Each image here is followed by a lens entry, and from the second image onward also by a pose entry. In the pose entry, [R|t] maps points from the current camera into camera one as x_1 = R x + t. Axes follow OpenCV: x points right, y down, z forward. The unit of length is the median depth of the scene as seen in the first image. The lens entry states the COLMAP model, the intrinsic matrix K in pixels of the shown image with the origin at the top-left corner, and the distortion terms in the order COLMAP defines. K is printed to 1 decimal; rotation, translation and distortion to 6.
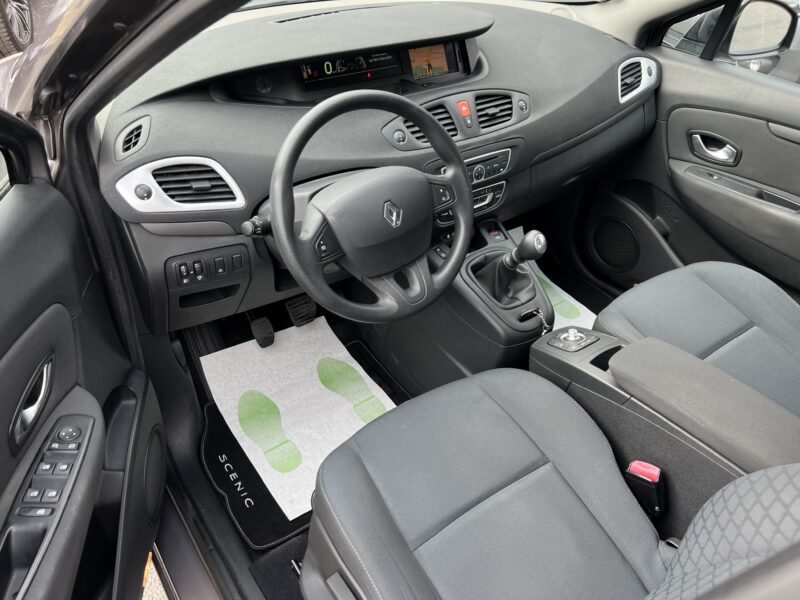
lens RADIAL K [[617.5, 0, 400.0], [0, 617.5, 300.0], [0, 0, 1]] dist [0.068402, -0.120297]
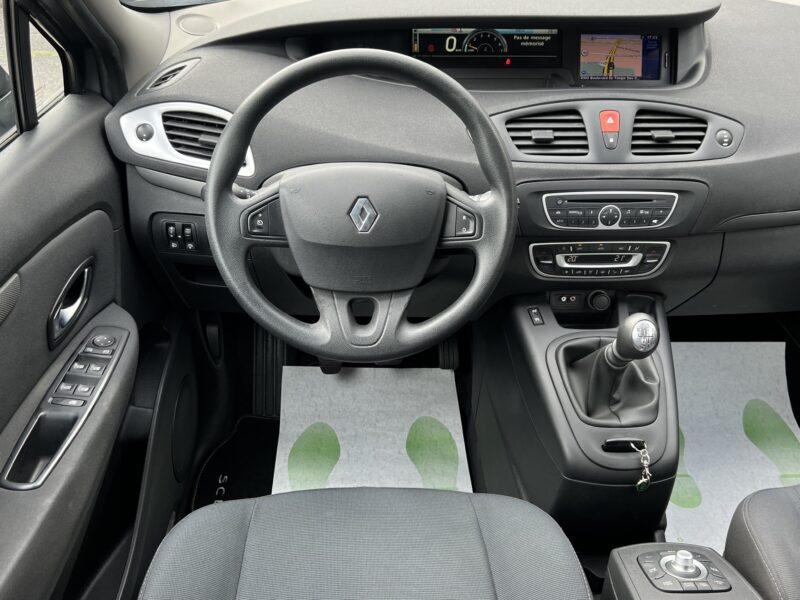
lens RADIAL K [[754.6, 0, 395.1], [0, 754.6, 295.4], [0, 0, 1]] dist [0.097429, -0.279509]
pose [[0.834885, 0.265529, -0.482143, 0.352028], [-0.316420, 0.948272, -0.025679, -0.027846], [0.450383, 0.173999, 0.875716, 0.184878]]
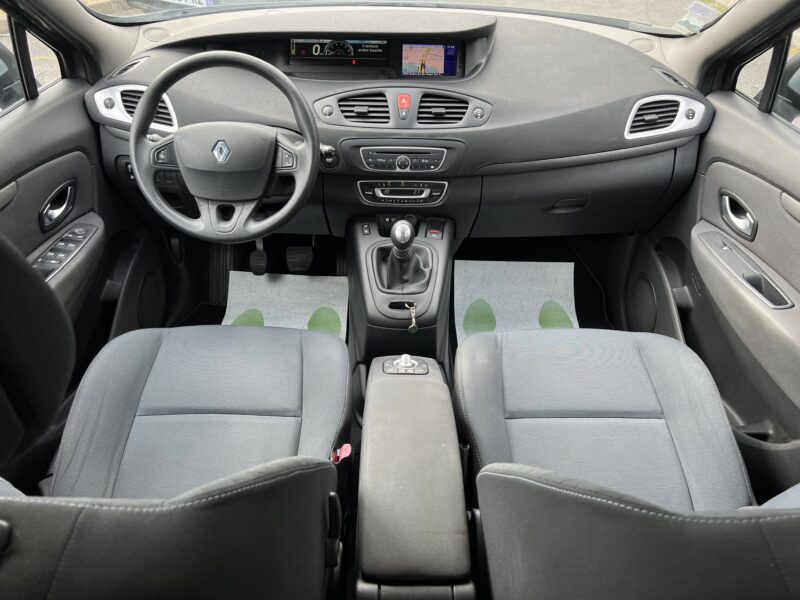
lens RADIAL K [[617.5, 0, 400.0], [0, 617.5, 300.0], [0, 0, 1]] dist [0.068402, -0.120297]
pose [[0.814610, 0.311792, -0.489076, 0.713564], [-0.337104, 0.940691, 0.038219, -0.022153], [0.471986, 0.133736, 0.871403, 0.100783]]
